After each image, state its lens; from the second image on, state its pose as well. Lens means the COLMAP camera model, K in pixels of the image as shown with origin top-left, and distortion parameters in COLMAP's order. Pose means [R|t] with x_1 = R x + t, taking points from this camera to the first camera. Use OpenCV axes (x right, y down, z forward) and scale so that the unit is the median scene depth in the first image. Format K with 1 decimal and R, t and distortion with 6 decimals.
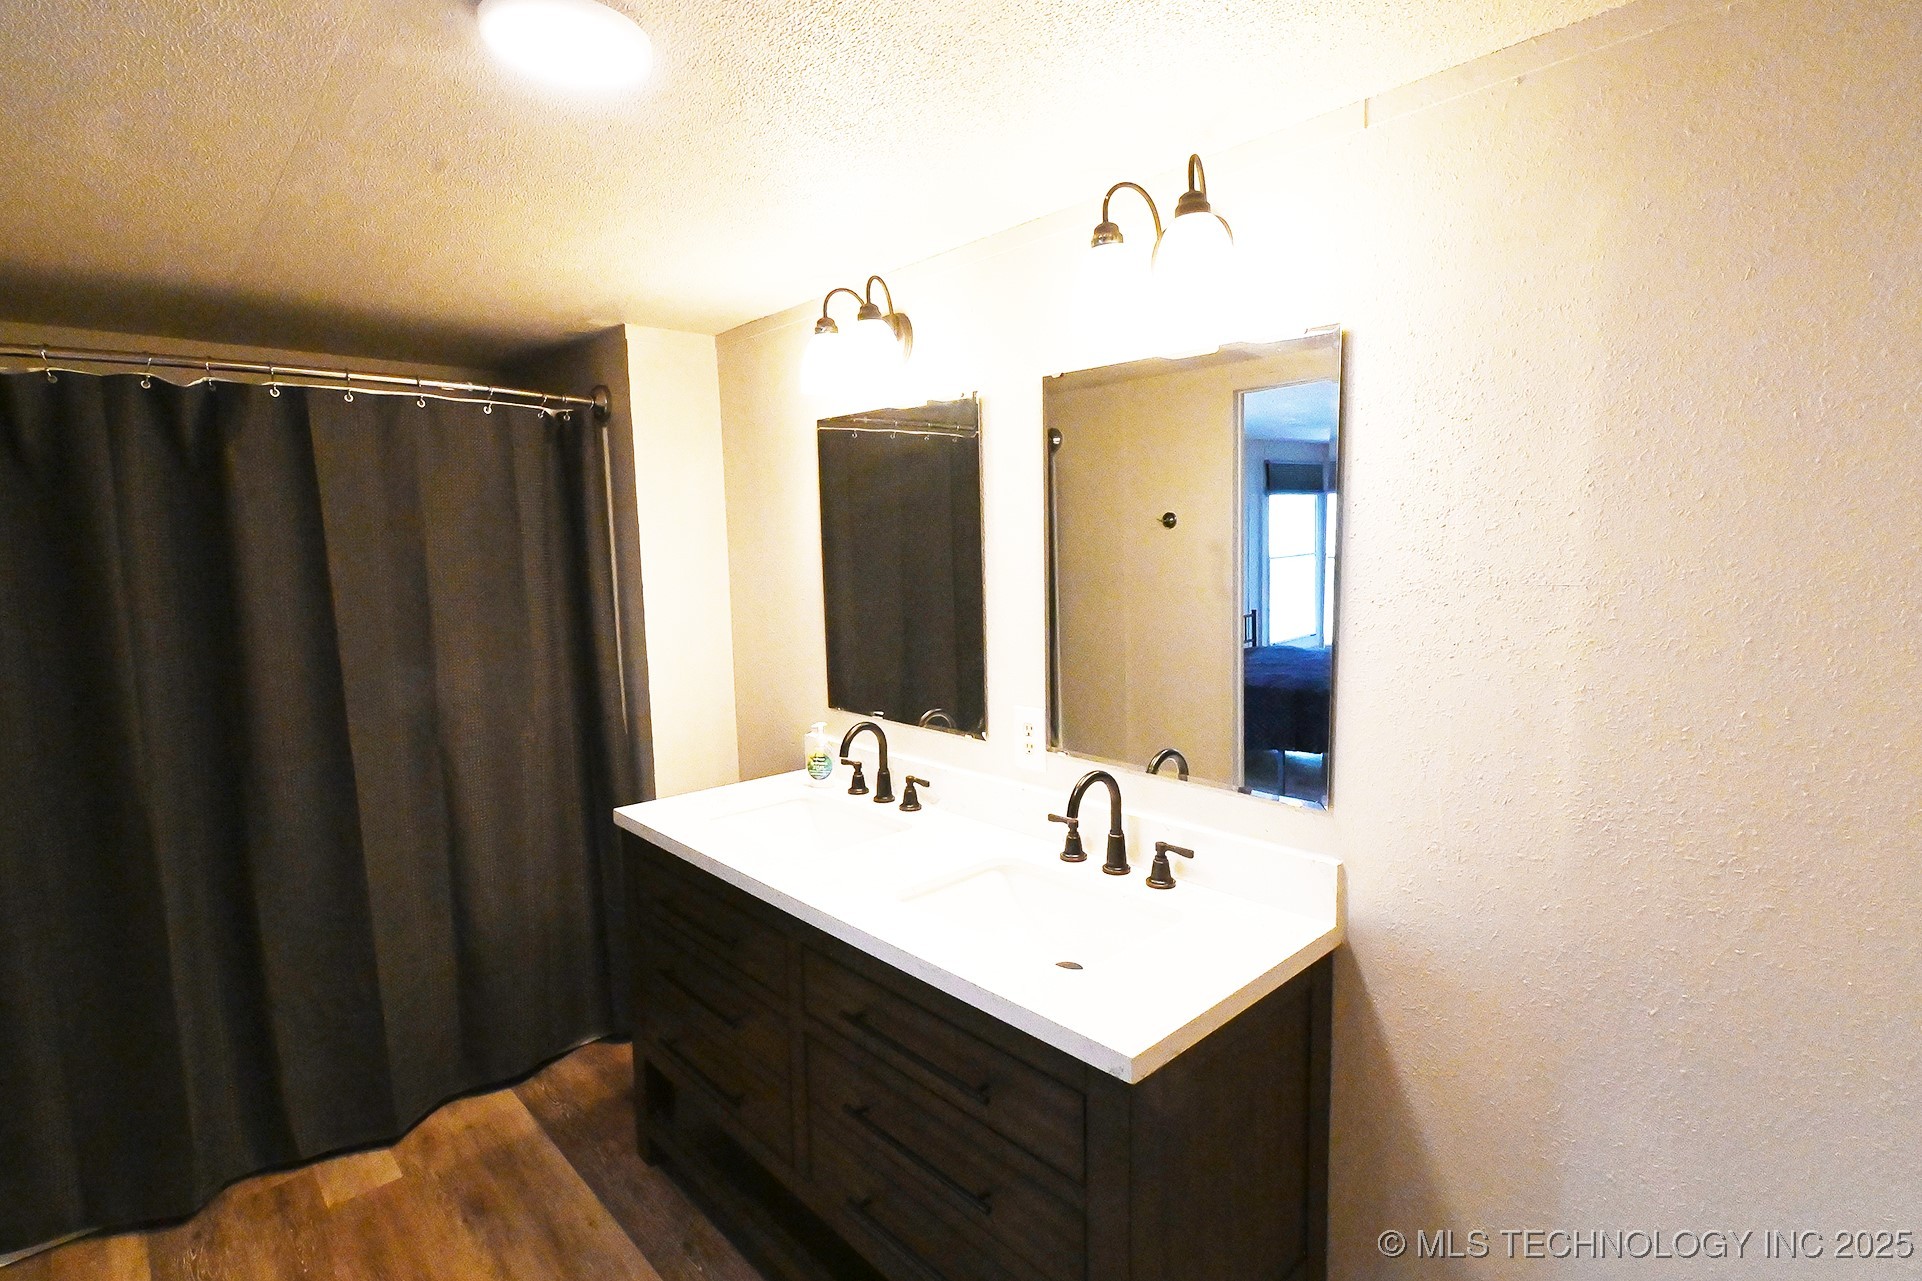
lens RADIAL K [[893.3, 0, 971.4], [0, 893.3, 651.9], [0, 0, 1]] dist [-0.001796, -0.000408]
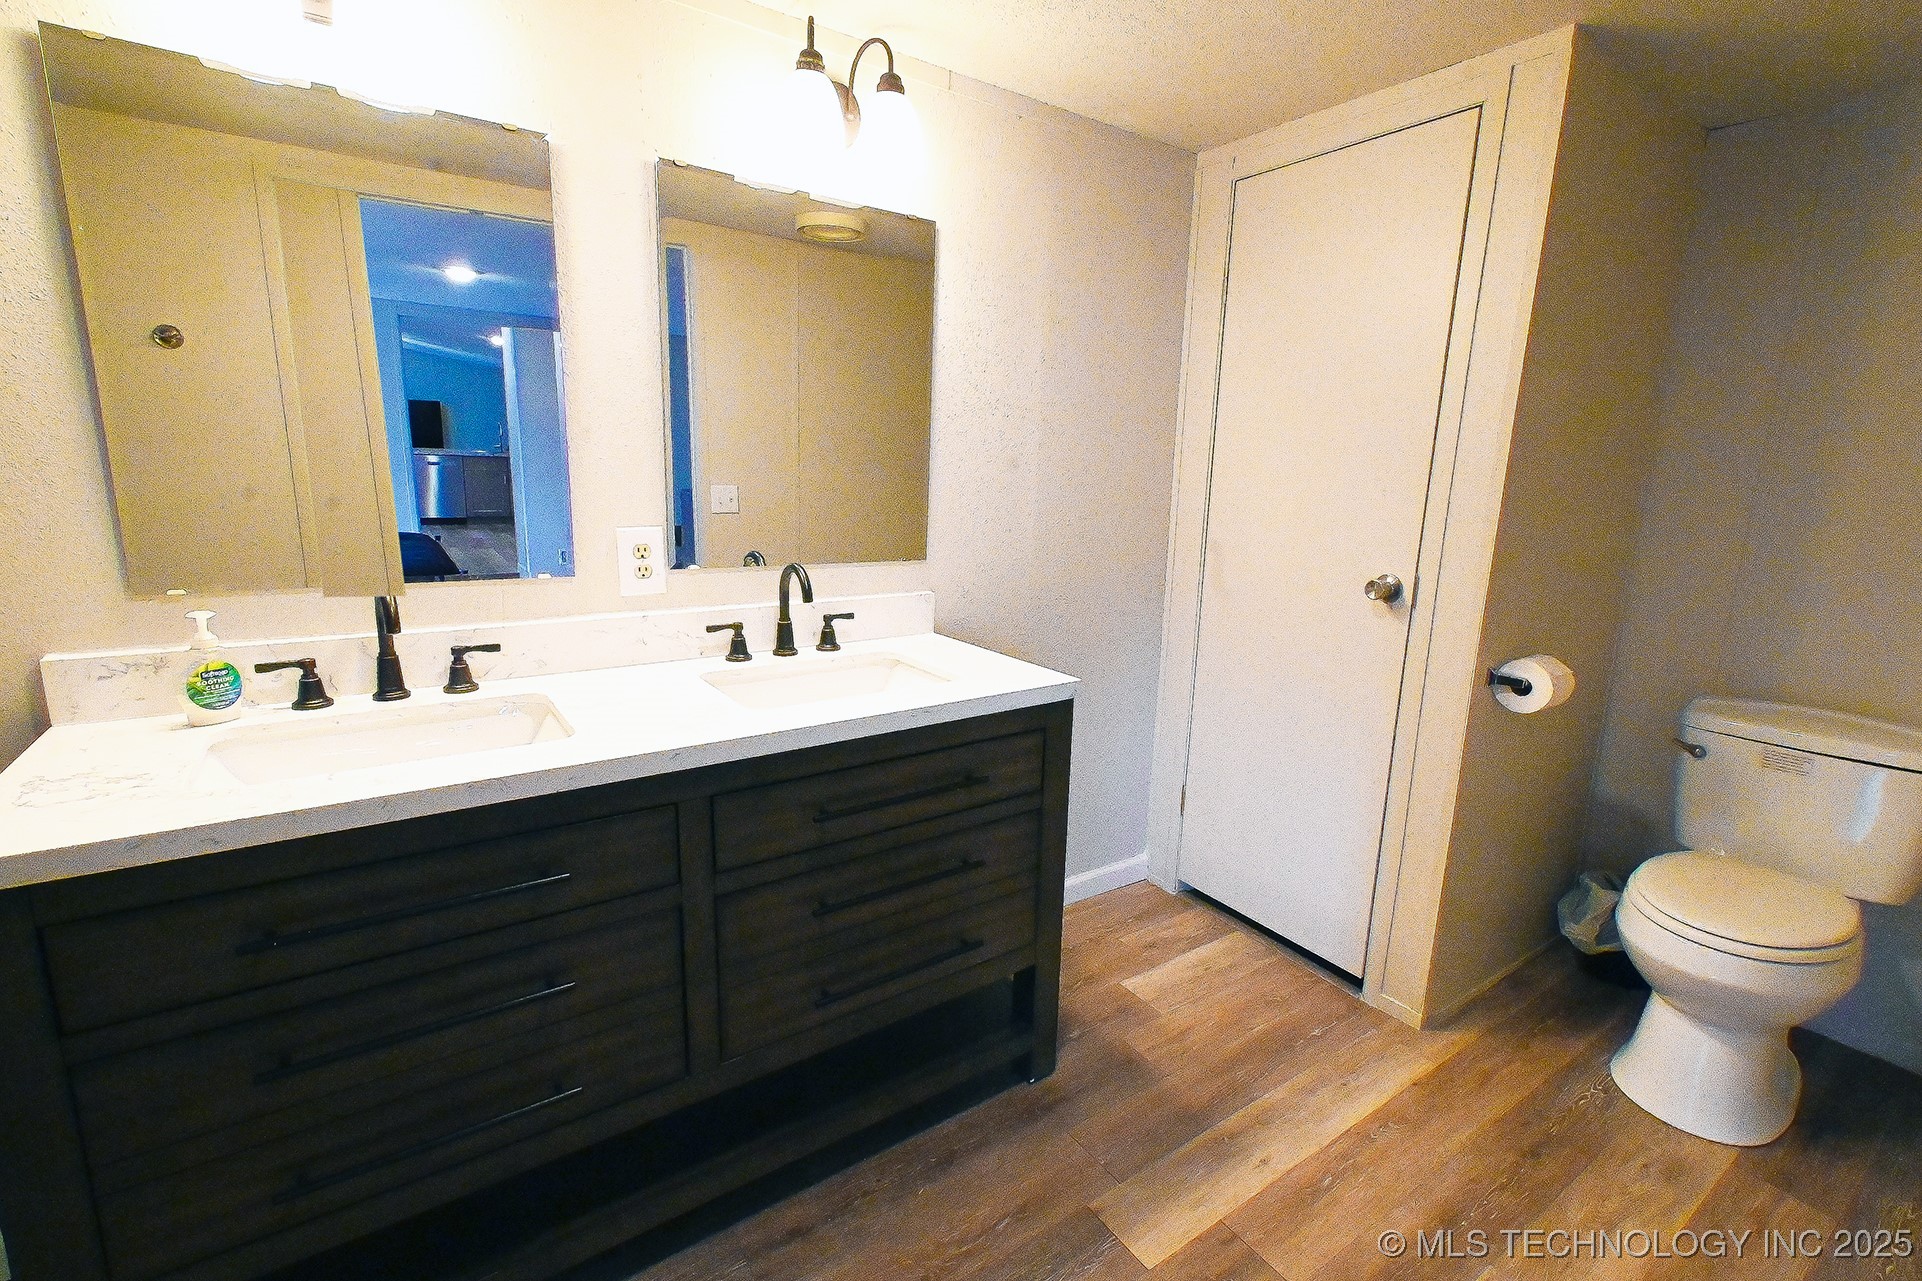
lens RADIAL K [[862.0, 0, 966.0], [0, 862.0, 656.8], [0, 0, 1]] dist [0.011328, -0.000401]
pose [[0.165811, -0.200084, 0.965646, -0.767602], [0.082078, 0.978604, 0.188675, 0.052410], [-0.982736, 0.047974, 0.178686, 0.512762]]
